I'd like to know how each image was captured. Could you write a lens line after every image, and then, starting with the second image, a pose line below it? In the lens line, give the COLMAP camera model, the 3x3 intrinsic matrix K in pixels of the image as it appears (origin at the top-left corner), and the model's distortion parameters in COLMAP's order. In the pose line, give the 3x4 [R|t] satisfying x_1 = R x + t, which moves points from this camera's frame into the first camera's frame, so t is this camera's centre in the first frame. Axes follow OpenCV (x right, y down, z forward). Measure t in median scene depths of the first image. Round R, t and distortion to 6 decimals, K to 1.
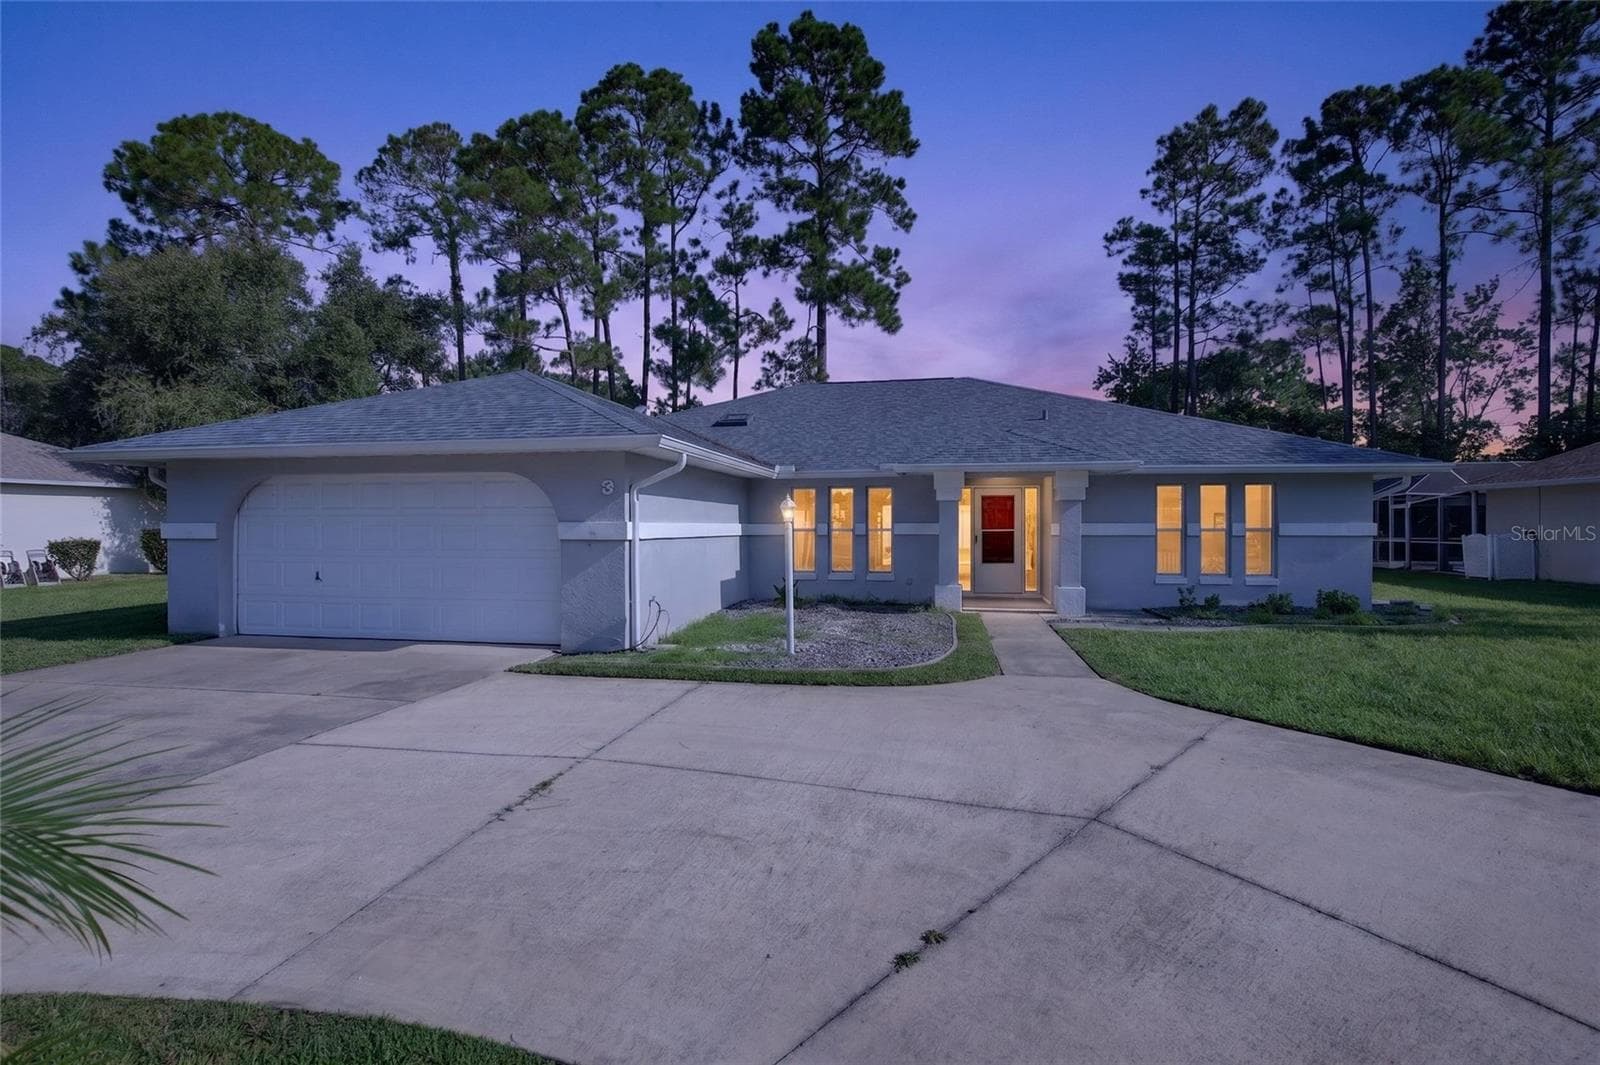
lens RADIAL K [[732.7, 0, 817.0], [0, 732.7, 532.0], [0, 0, 1]] dist [0.027965, -0.000089]
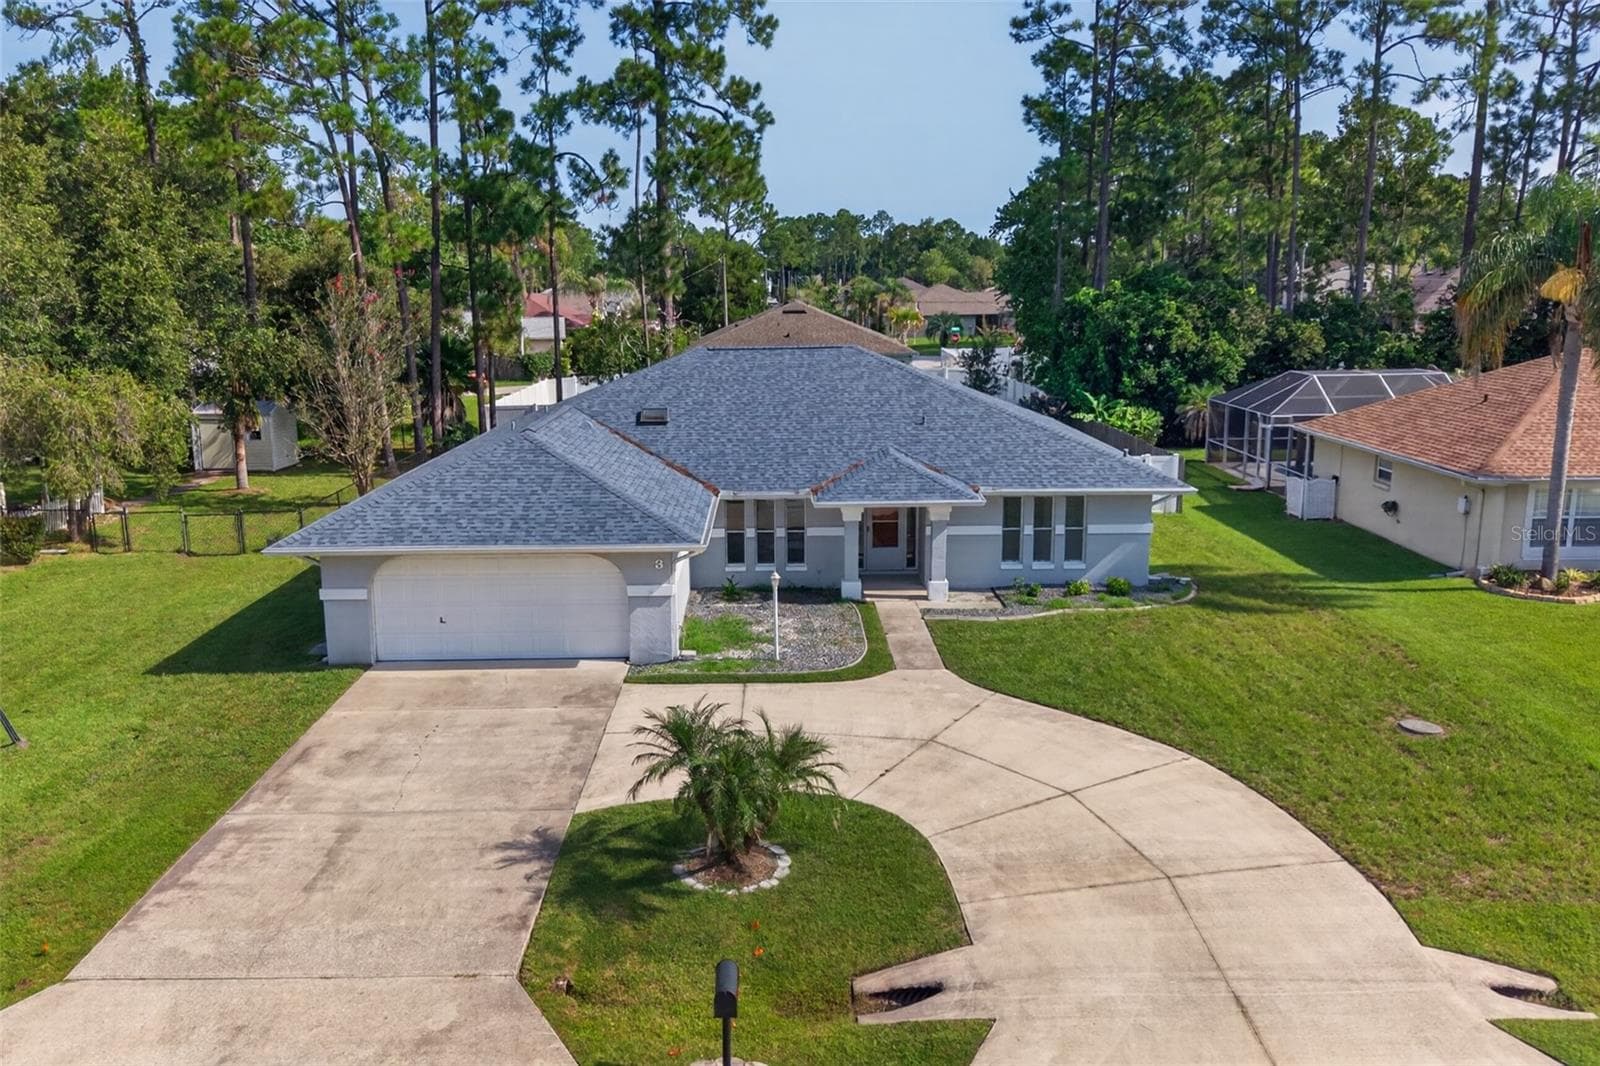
lens RADIAL K [[1315.7, 0, 747.3], [0, 1315.7, 532.5], [0, 0, 1]] dist [0.104770, -0.114340]
pose [[0.987245, -0.038284, 0.154536, -0.140729], [0.007861, 0.981194, 0.192862, -0.179838], [-0.159013, -0.189187, 0.968980, -0.476980]]
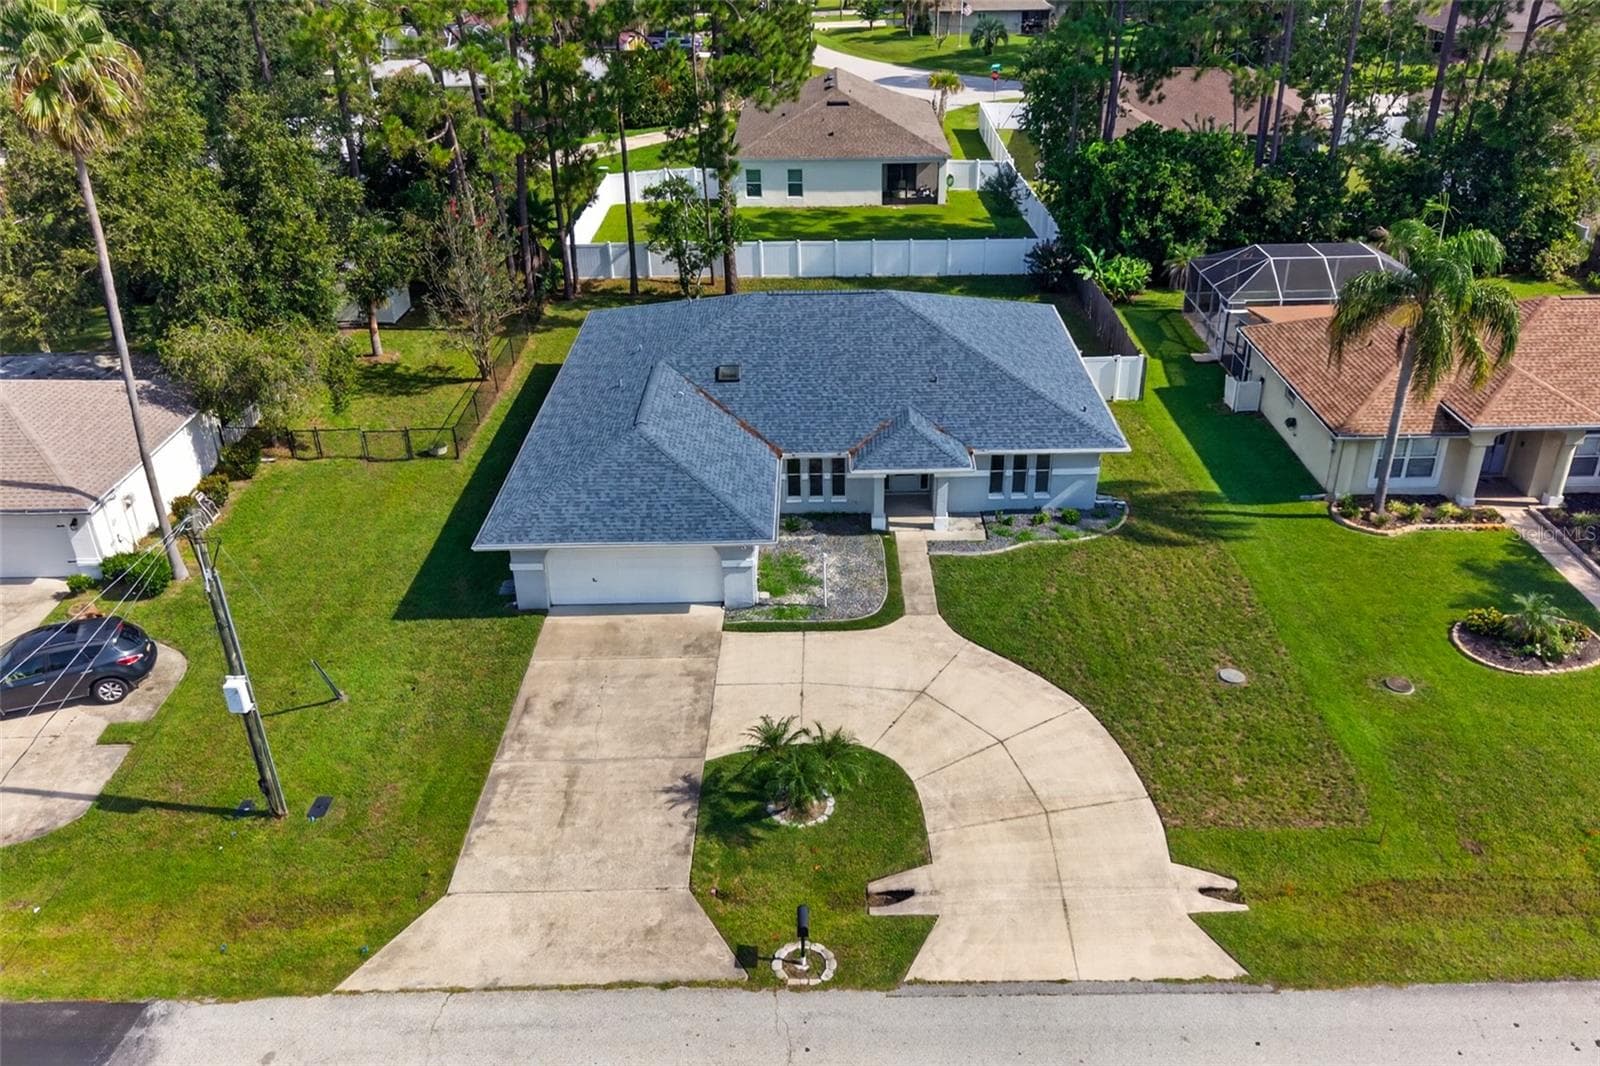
lens RADIAL K [[1305.9, 0, 817.9], [0, 1305.9, 555.3], [0, 0, 1]] dist [0.184472, -0.285084]
pose [[0.983691, -0.094569, 0.152998, -0.181826], [0.010752, 0.880018, 0.474820, -0.532119], [-0.179544, -0.465431, 0.866682, -0.702006]]
